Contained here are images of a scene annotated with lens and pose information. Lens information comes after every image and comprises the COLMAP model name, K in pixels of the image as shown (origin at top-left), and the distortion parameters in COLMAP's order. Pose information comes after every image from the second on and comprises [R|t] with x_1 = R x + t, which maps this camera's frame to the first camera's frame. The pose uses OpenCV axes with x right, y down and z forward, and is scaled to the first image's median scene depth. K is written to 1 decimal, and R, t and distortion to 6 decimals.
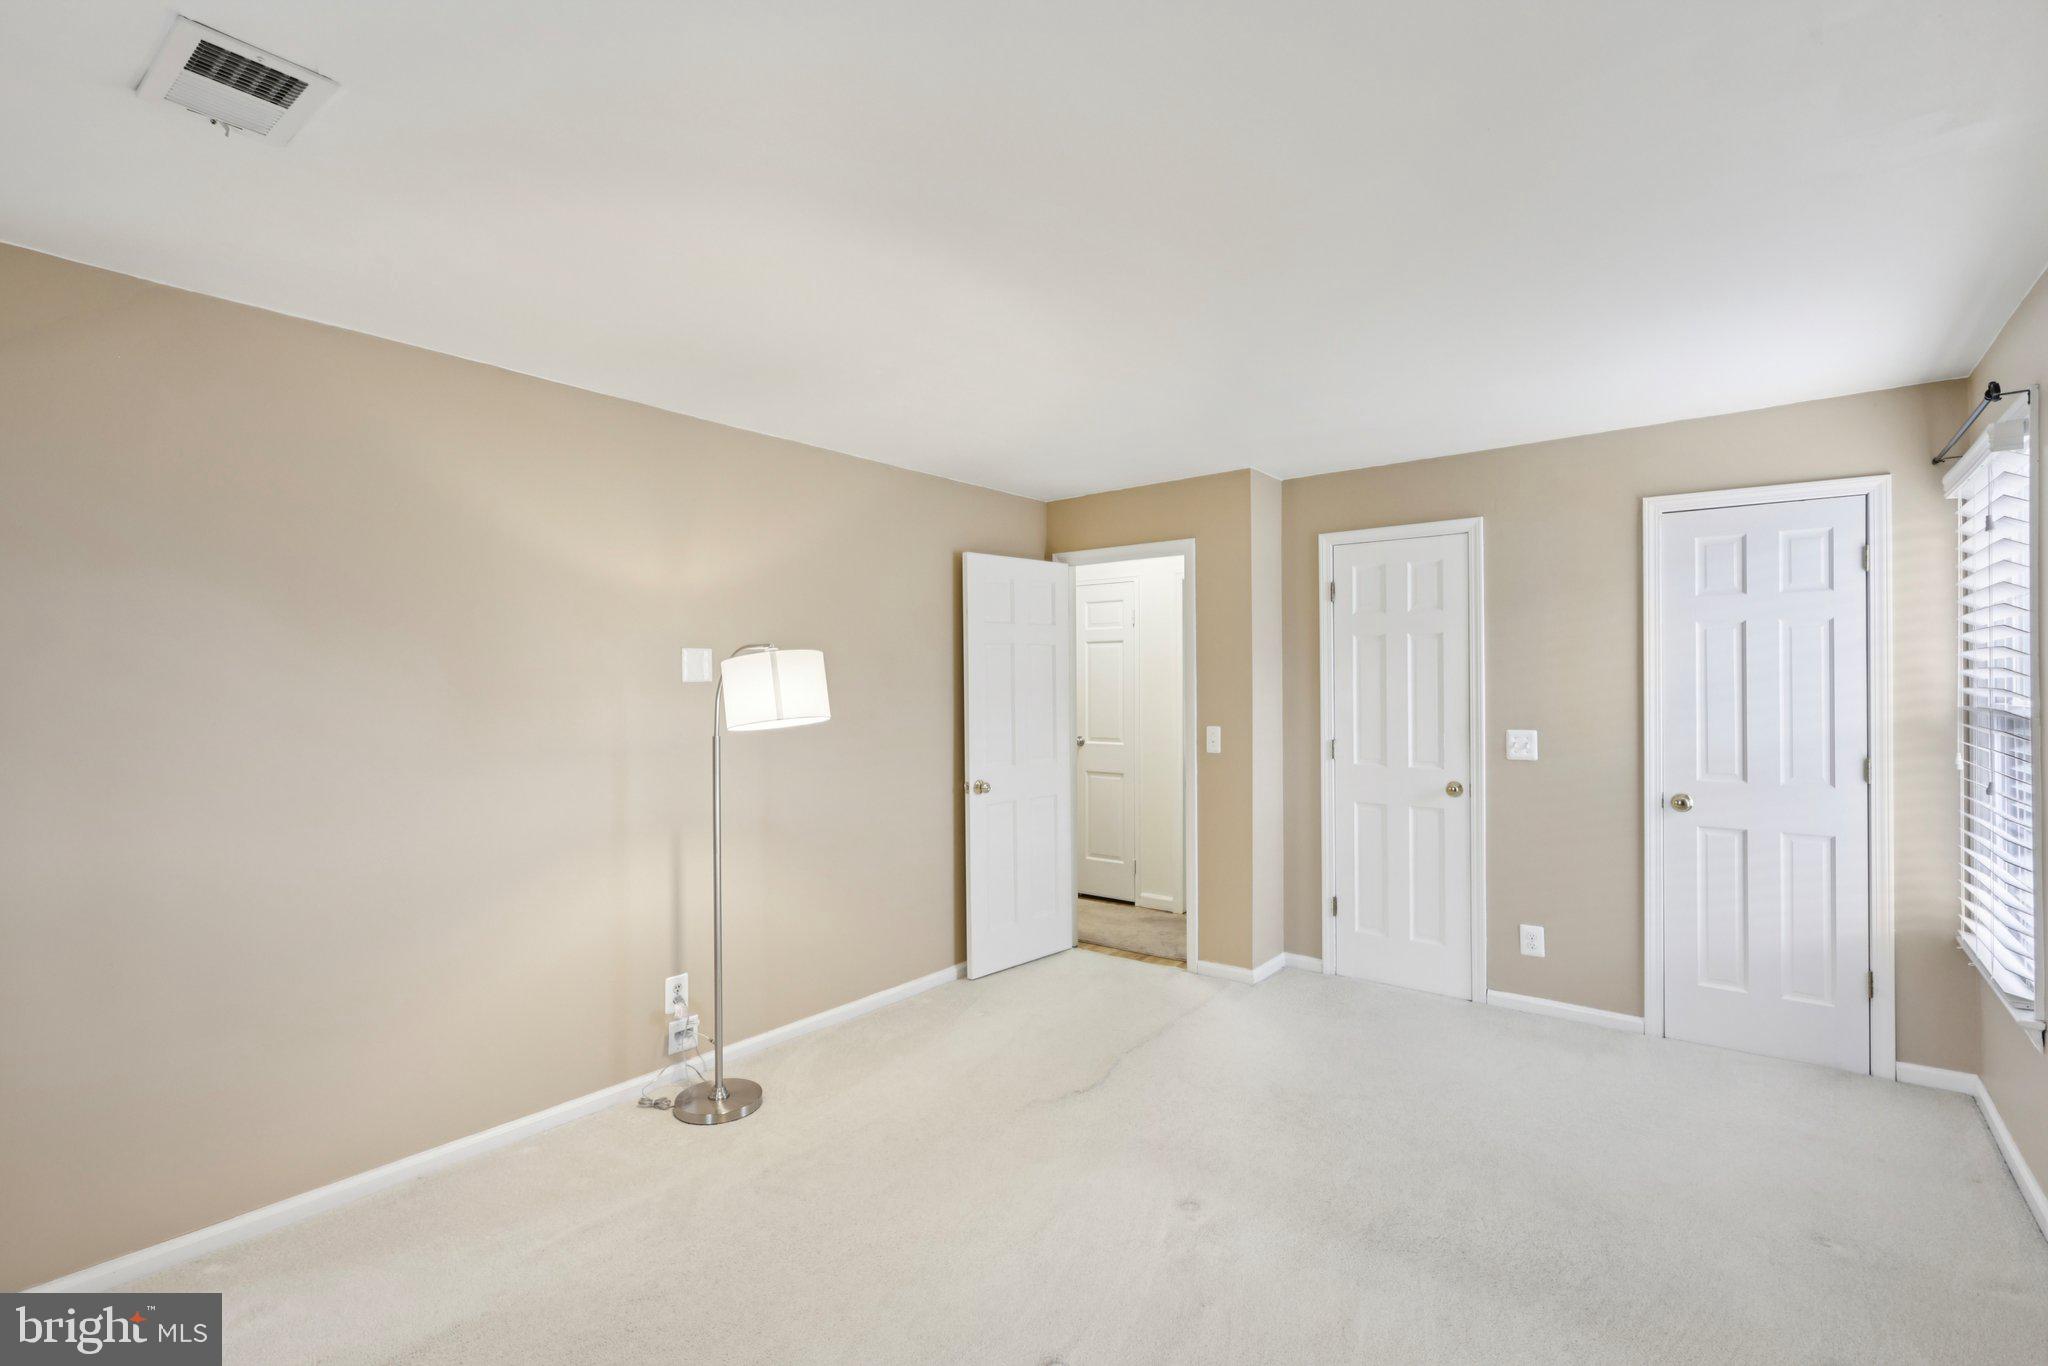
lens RADIAL K [[952.3, 0, 1018.9], [0, 952.3, 673.7], [0, 0, 1]] dist [-0.000625, 0.001284]
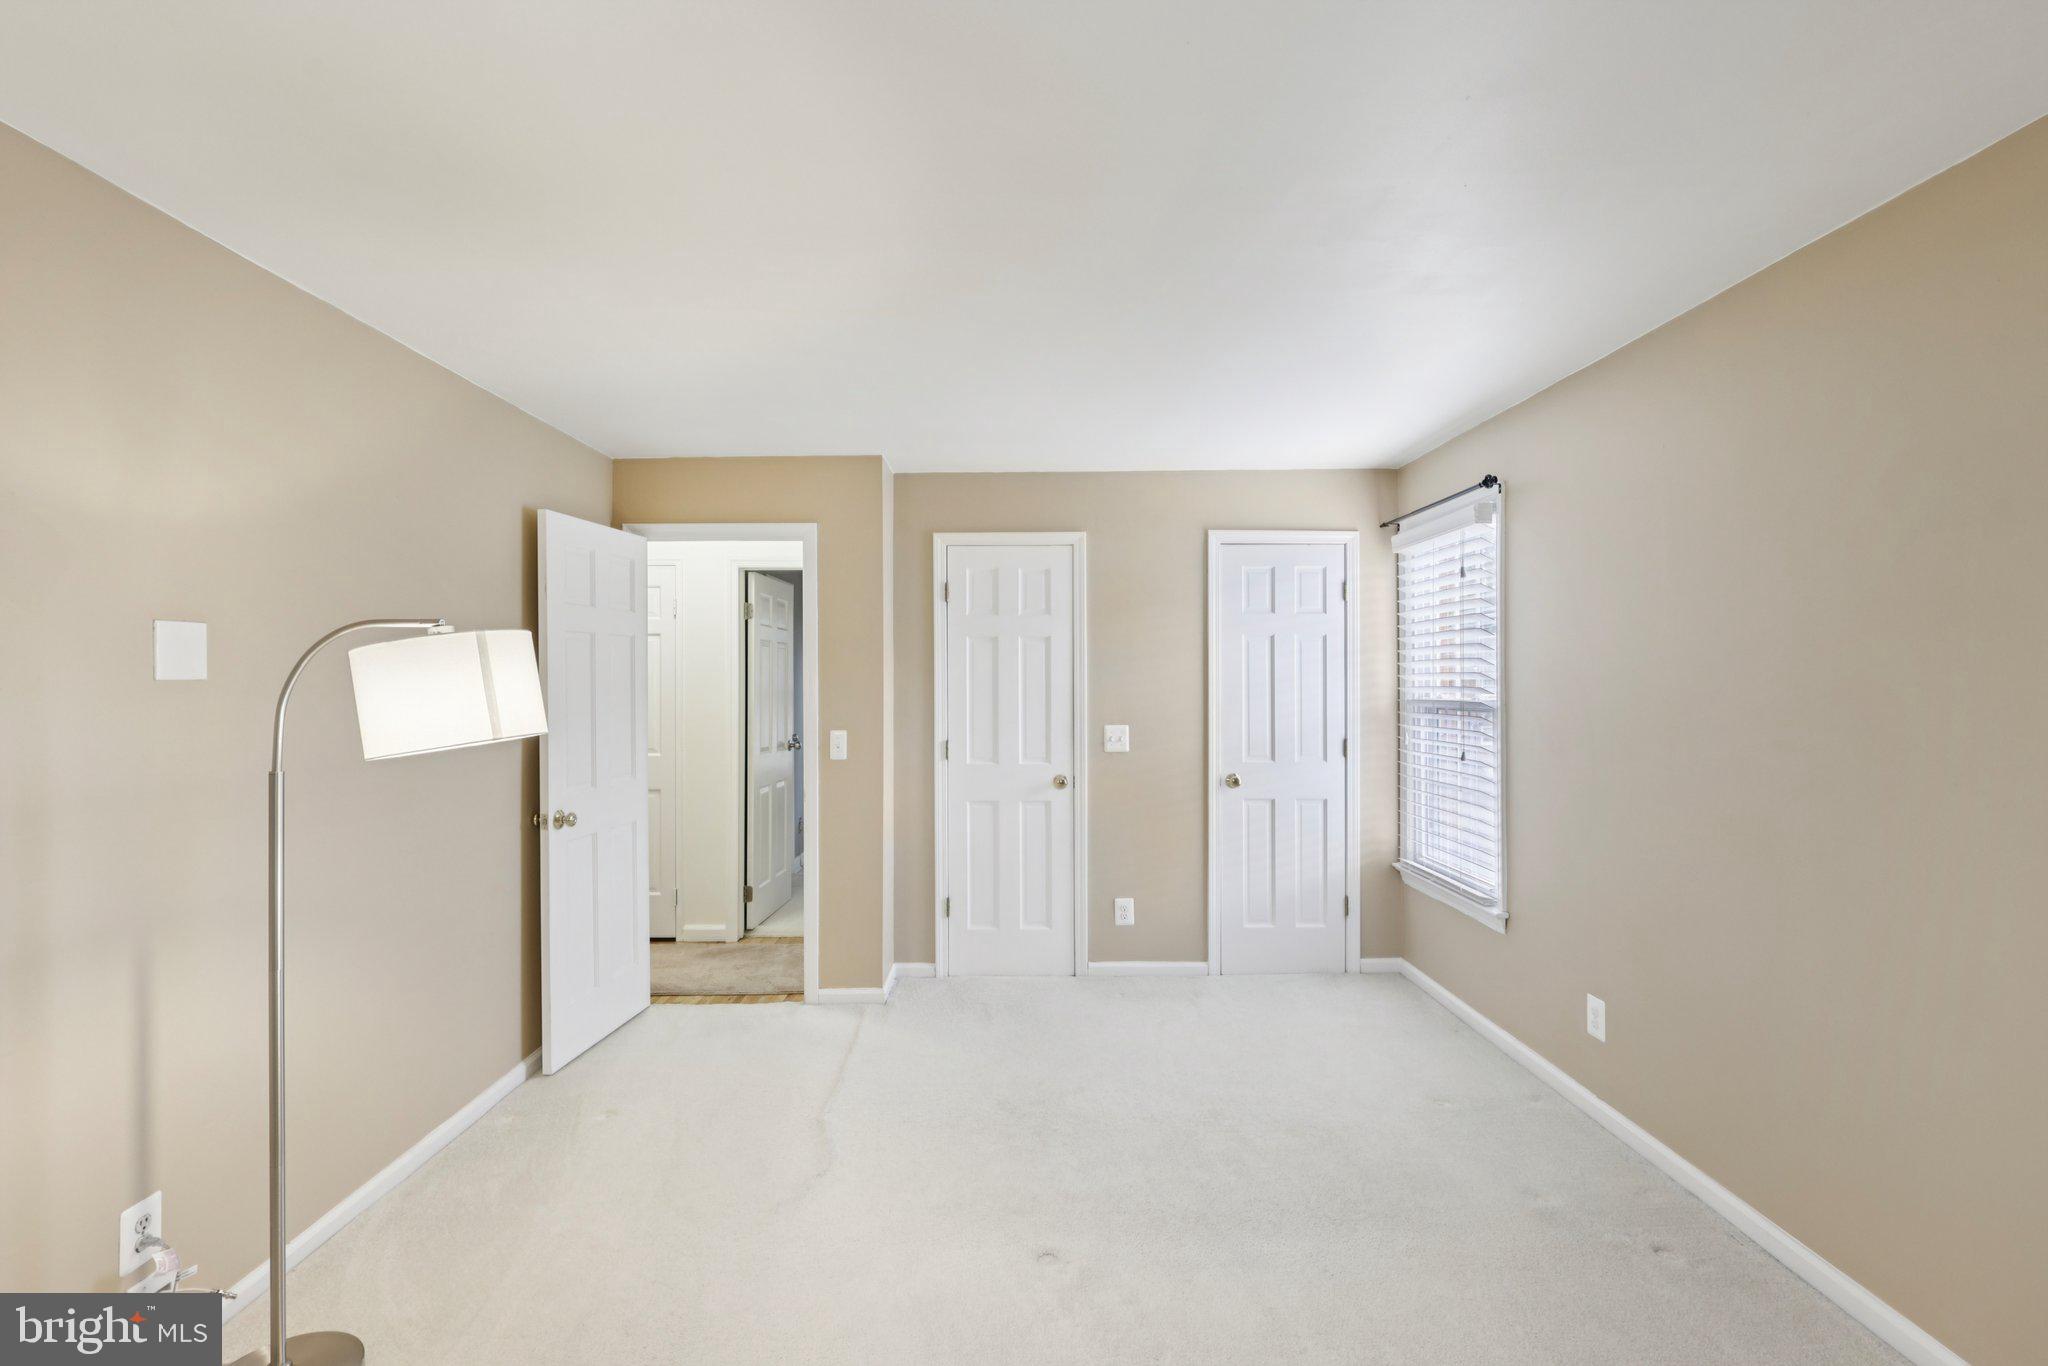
lens RADIAL K [[952.3, 0, 1018.9], [0, 952.3, 673.7], [0, 0, 1]] dist [-0.000625, 0.001284]
pose [[0.776535, 0.006701, 0.630038, -0.268309], [-0.006471, 0.999976, -0.002660, 0.002119], [-0.630041, -0.002011, 0.776560, 0.200545]]
